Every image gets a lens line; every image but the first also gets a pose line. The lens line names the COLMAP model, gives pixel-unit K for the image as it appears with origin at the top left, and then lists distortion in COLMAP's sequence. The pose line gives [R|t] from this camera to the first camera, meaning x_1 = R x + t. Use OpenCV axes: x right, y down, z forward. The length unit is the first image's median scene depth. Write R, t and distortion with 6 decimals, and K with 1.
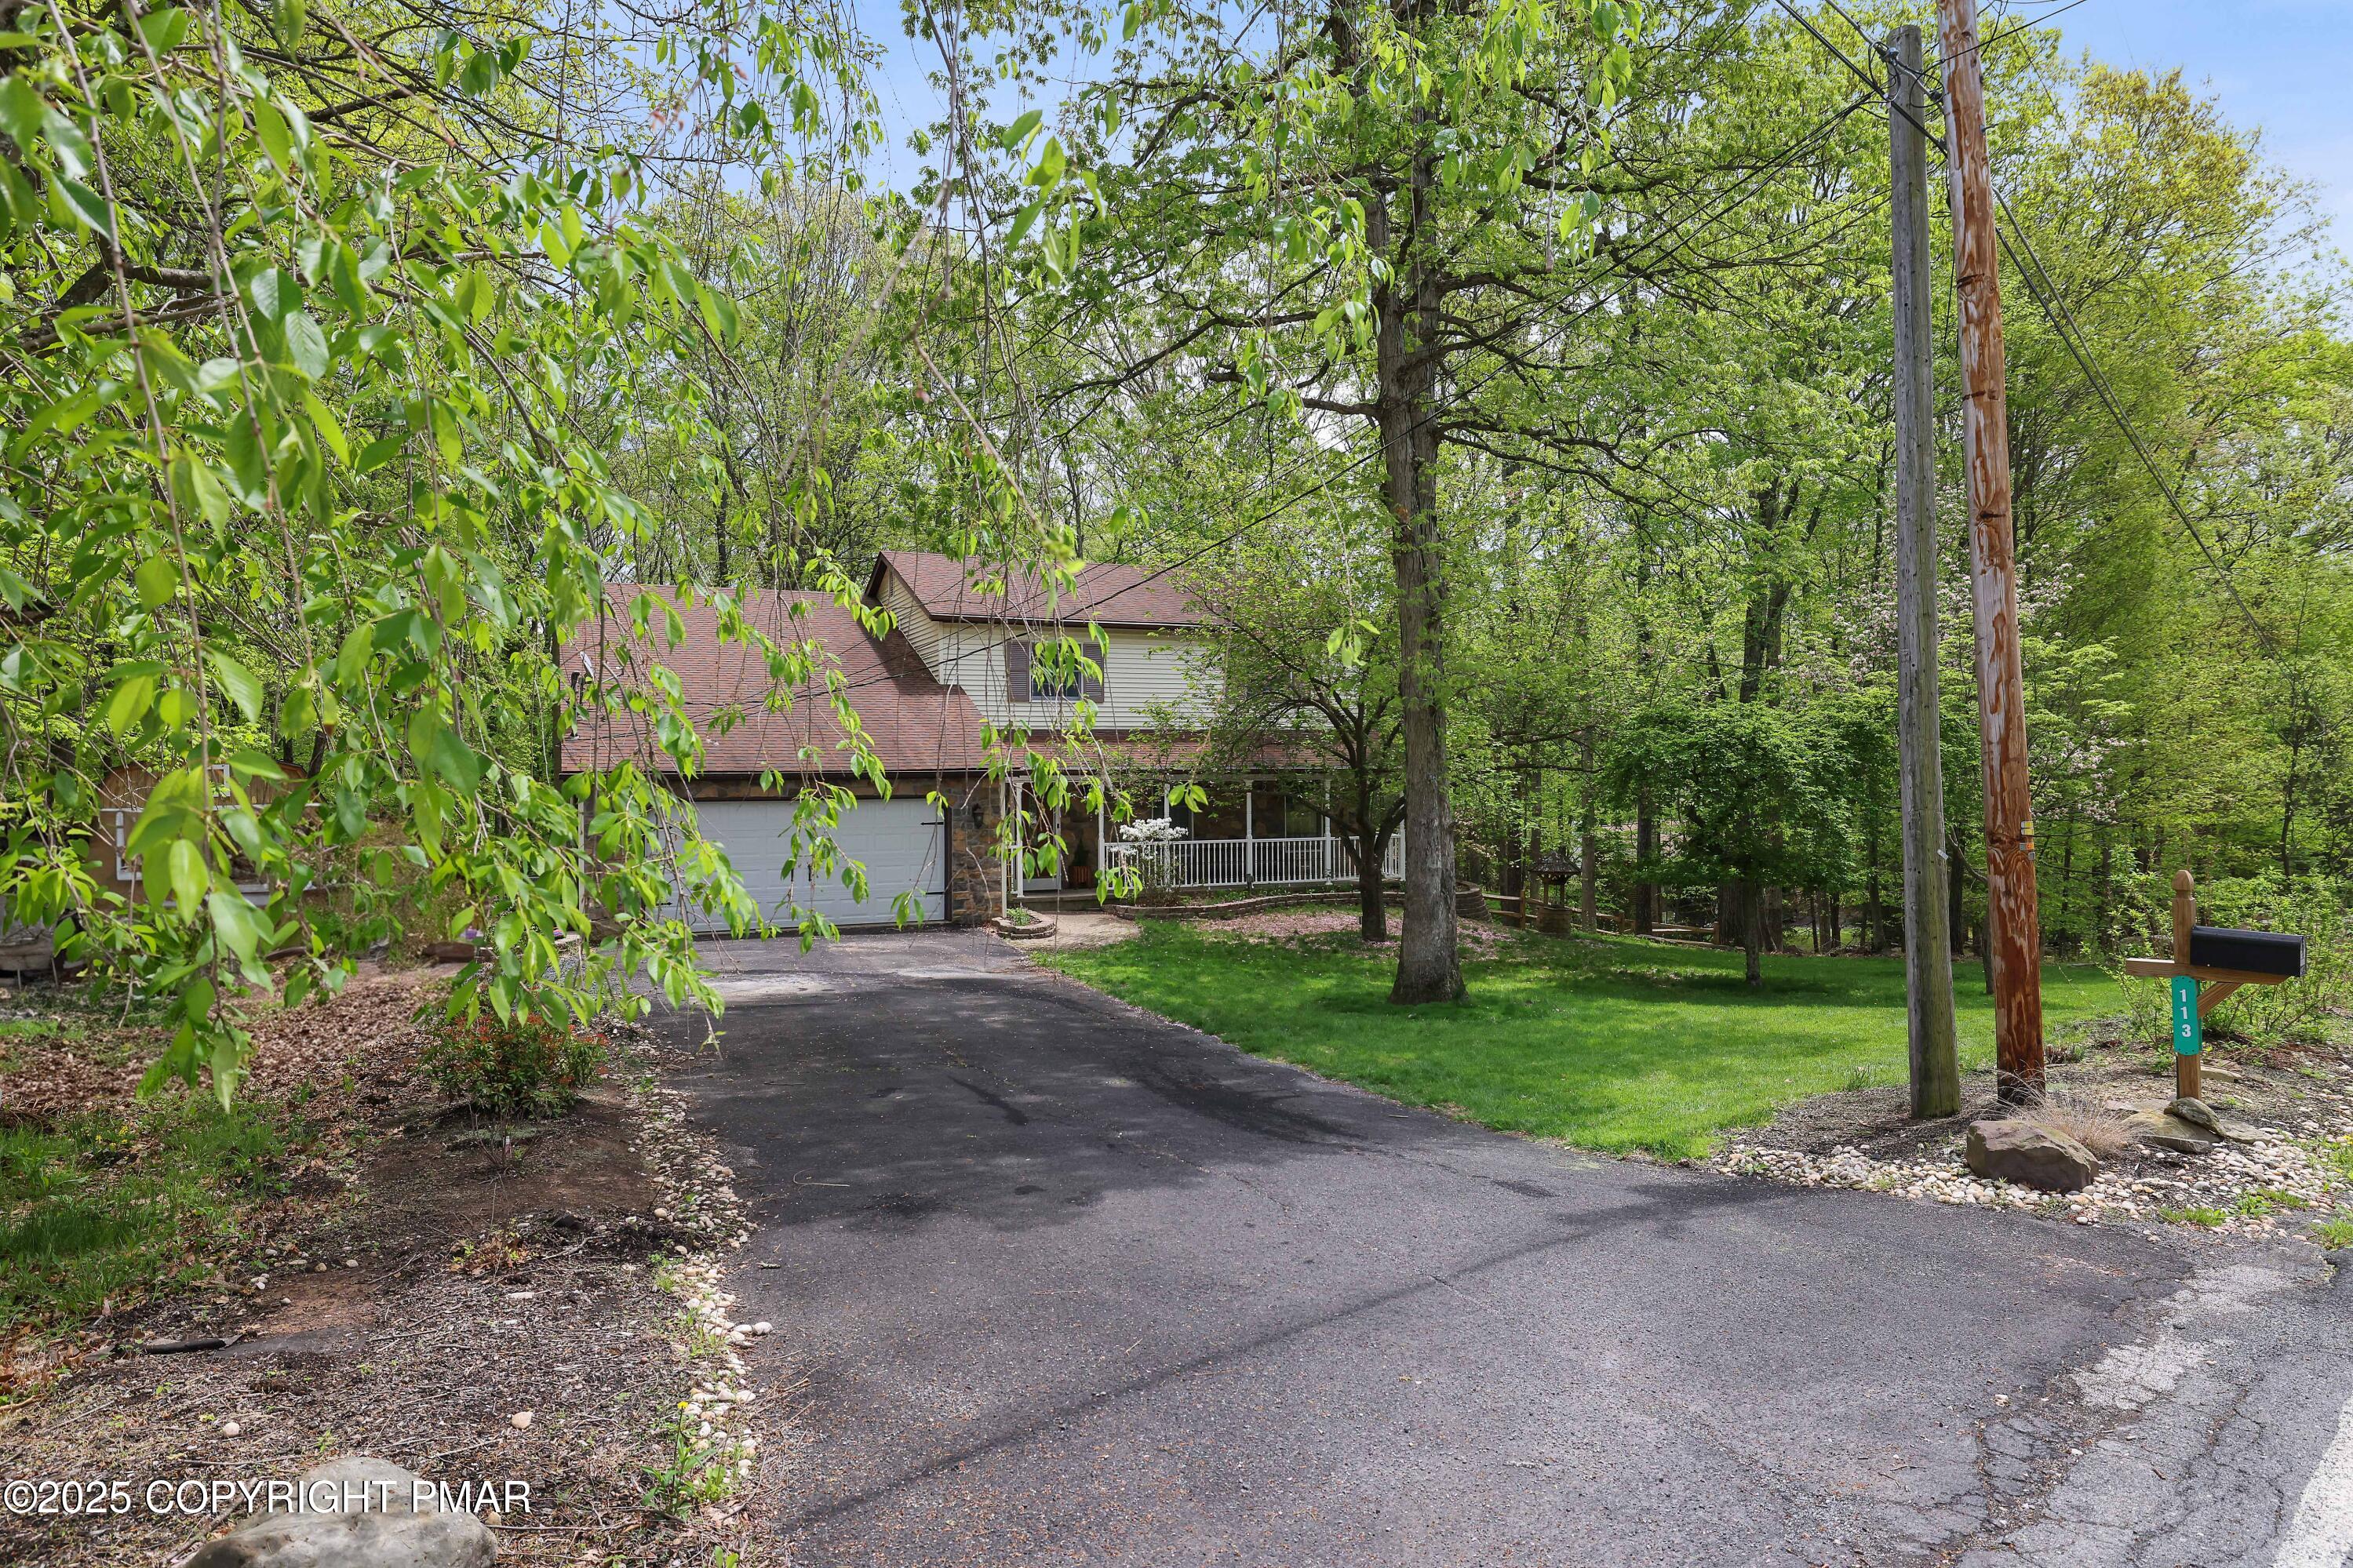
lens RADIAL K [[2368.0, 0, 1176.5], [0, 2368.0, 784.0], [0, 0, 1]] dist [-0.001083, -0.000146]
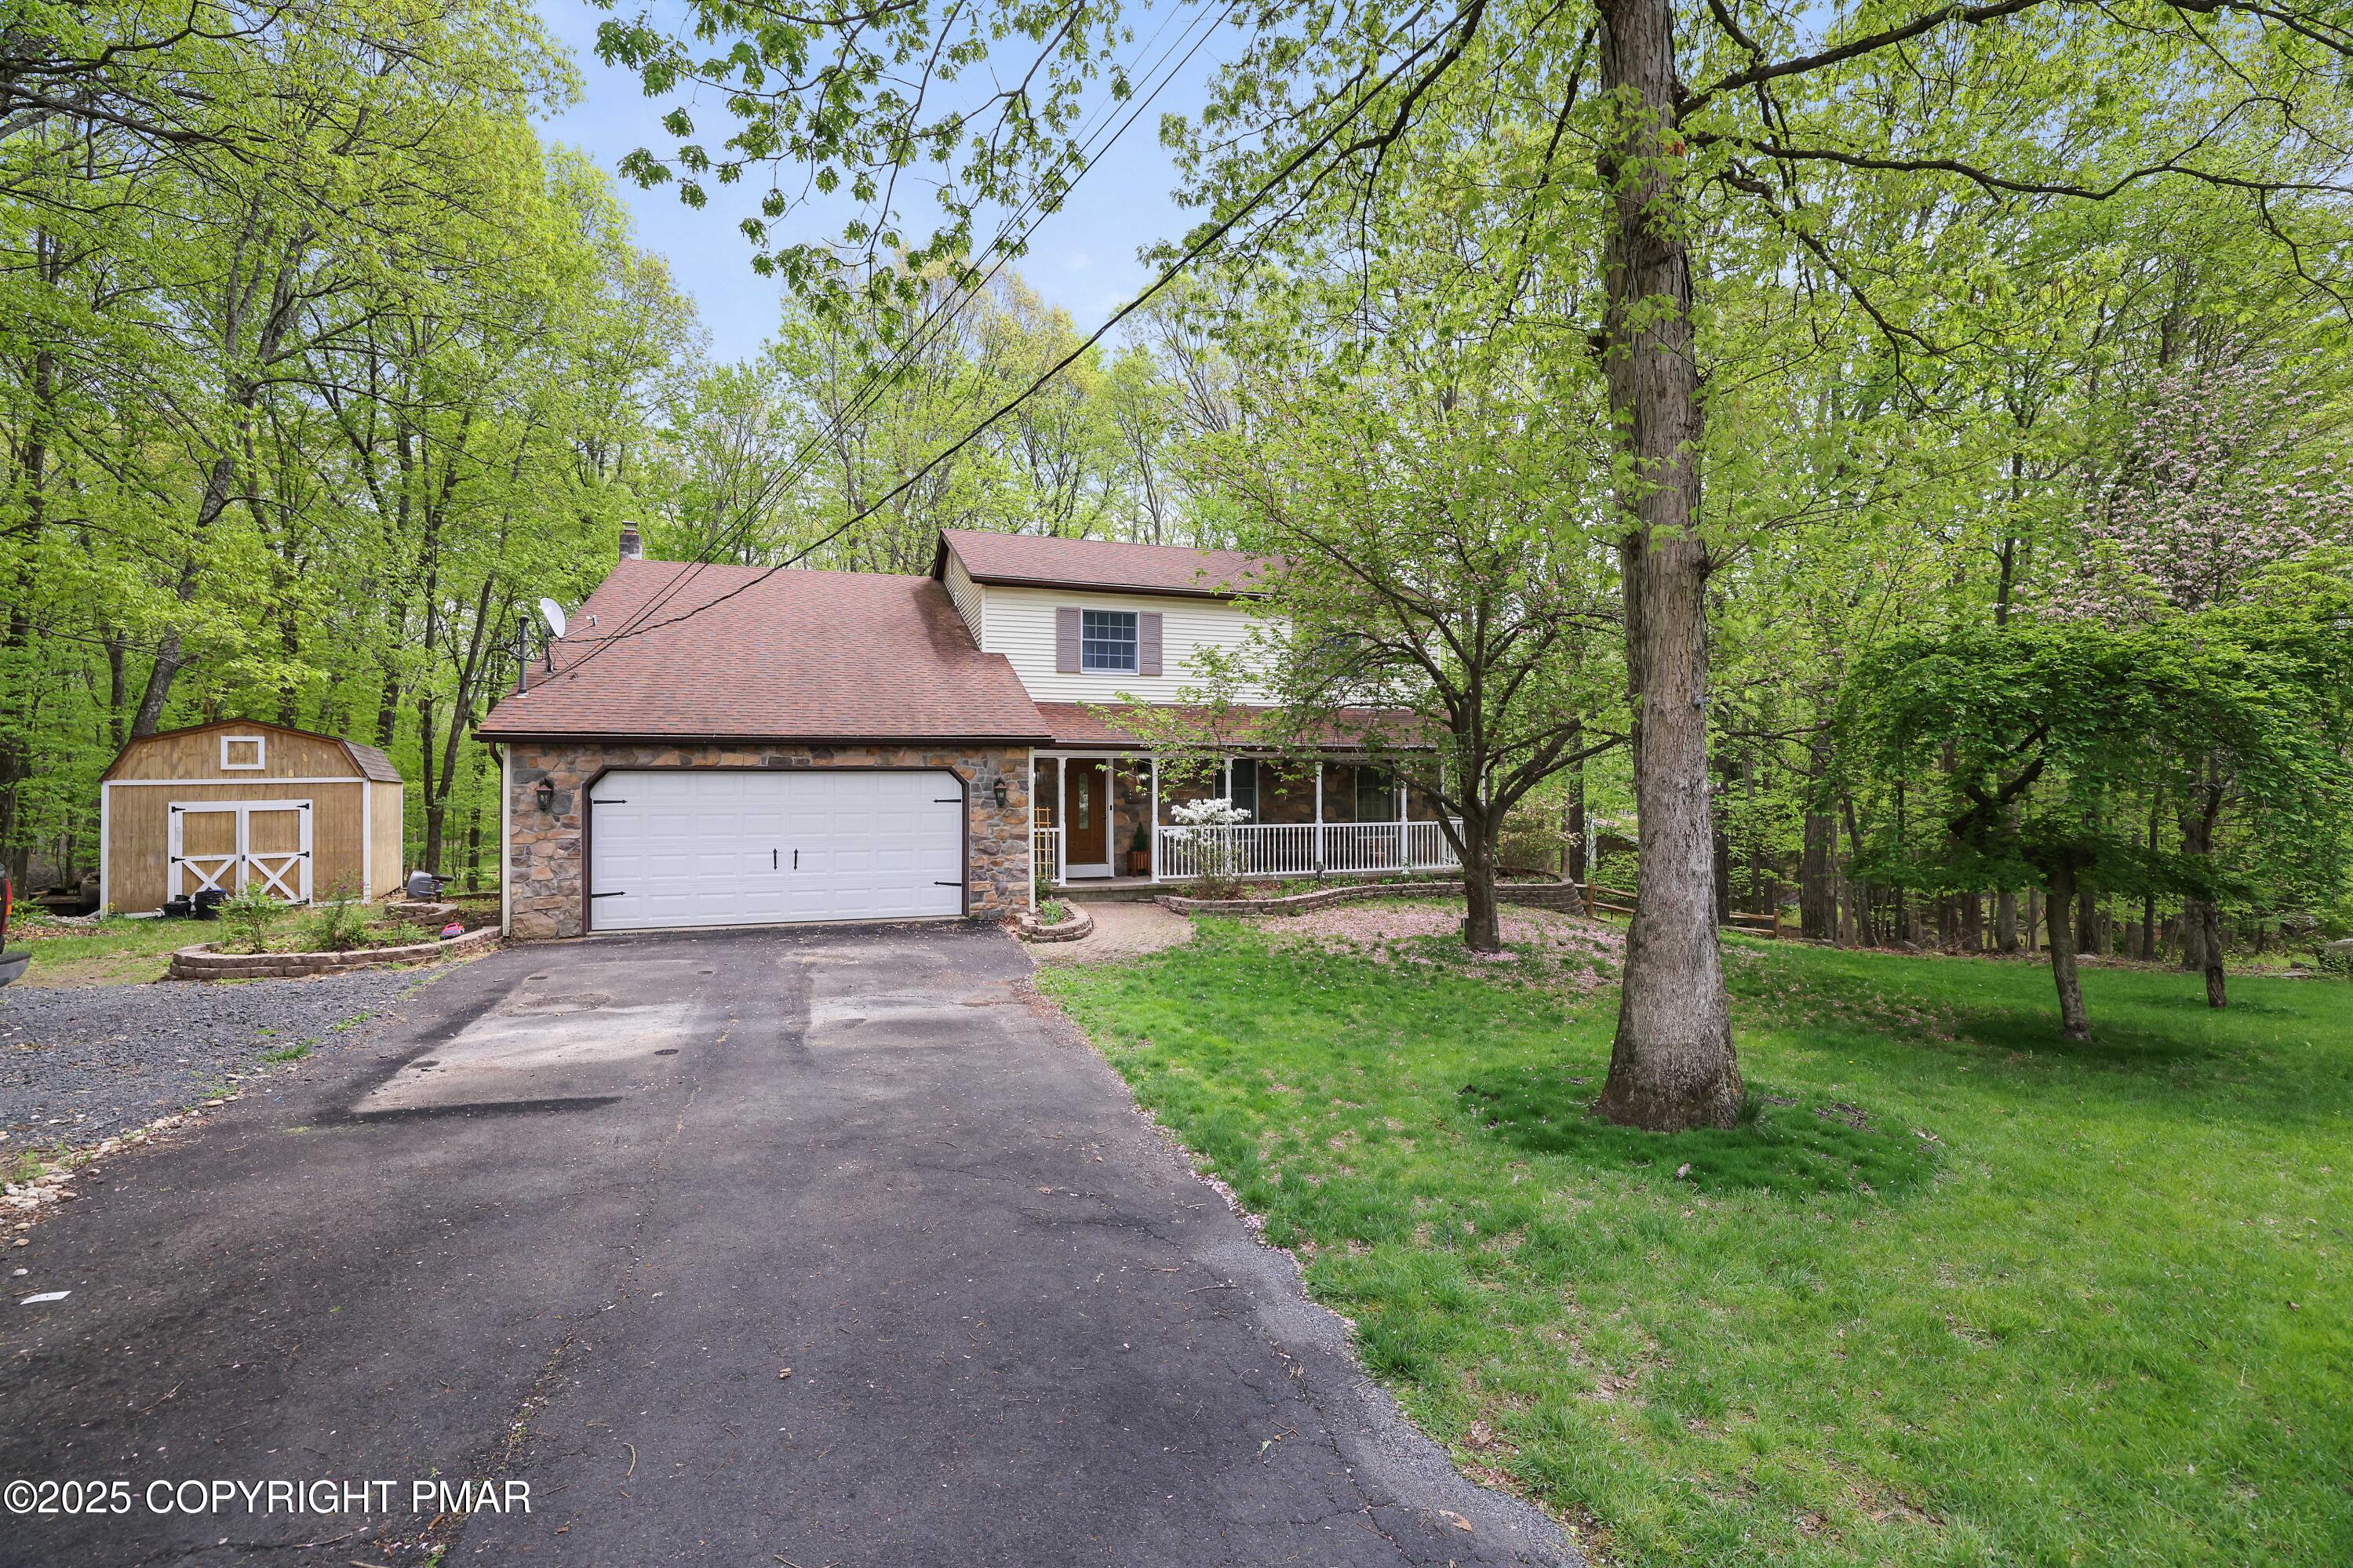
lens RADIAL K [[1228.1, 0, 1176.5], [0, 1228.1, 784.0], [0, 0, 1]] dist [0.001398, 0.000529]
pose [[0.997953, 0.006065, -0.063657, 0.006058], [-0.006859, 0.999901, -0.012265, 0.014825], [0.063576, 0.012676, 0.997896, 0.545149]]
